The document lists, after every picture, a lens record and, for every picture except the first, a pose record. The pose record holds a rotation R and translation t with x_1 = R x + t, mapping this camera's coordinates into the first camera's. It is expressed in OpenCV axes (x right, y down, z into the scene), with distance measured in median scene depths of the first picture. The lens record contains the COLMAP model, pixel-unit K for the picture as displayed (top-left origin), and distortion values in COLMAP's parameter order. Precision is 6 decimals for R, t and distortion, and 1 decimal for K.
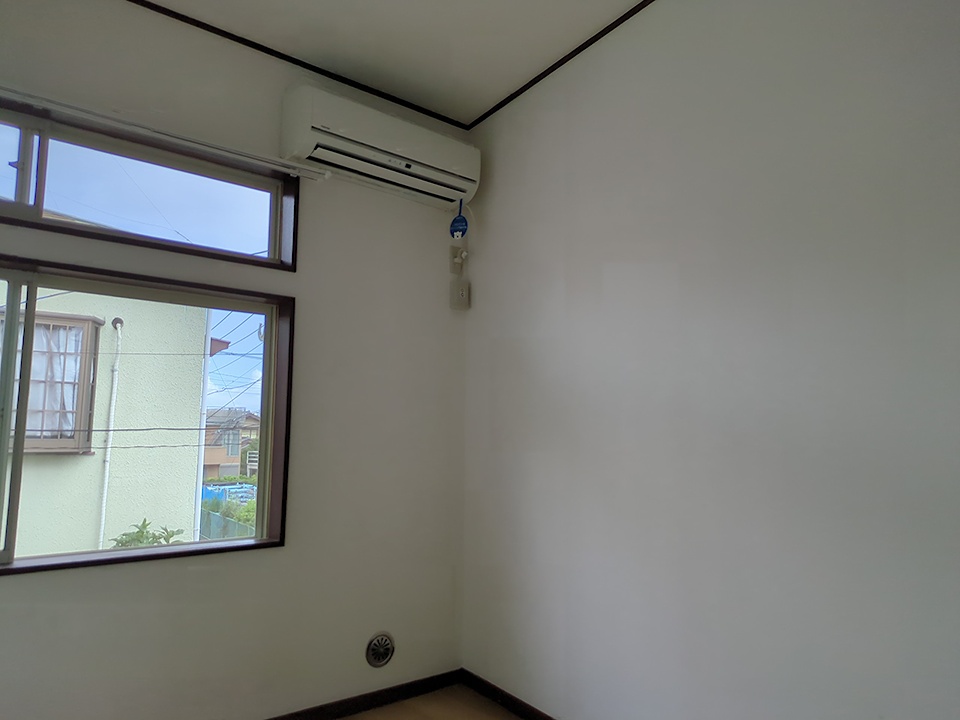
lens RADIAL K [[702.4, 0, 480.3], [0, 702.4, 345.9], [0, 0, 1]] dist [-0.000943, -0.003175]
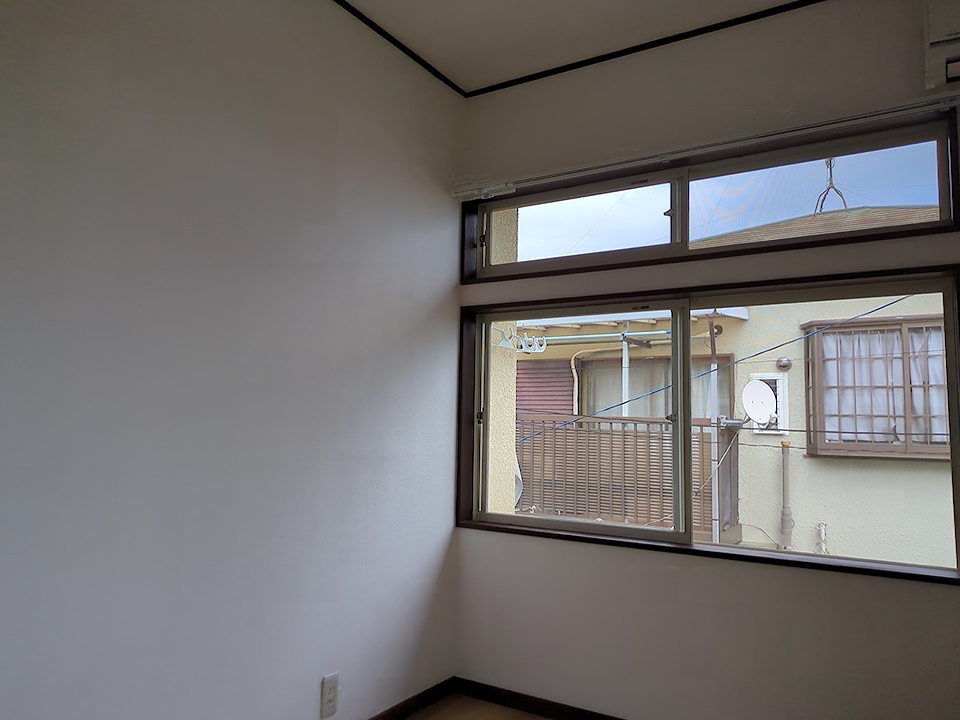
lens RADIAL K [[713.0, 0, 480.0], [0, 713.0, 360.0], [0, 0, 1]] dist [0.003656, -0.002081]
pose [[0.296511, -0.091881, -0.950599, 0.273200], [0.103170, 0.992618, -0.063761, 0.027250], [0.949441, -0.079167, 0.303801, 0.218781]]
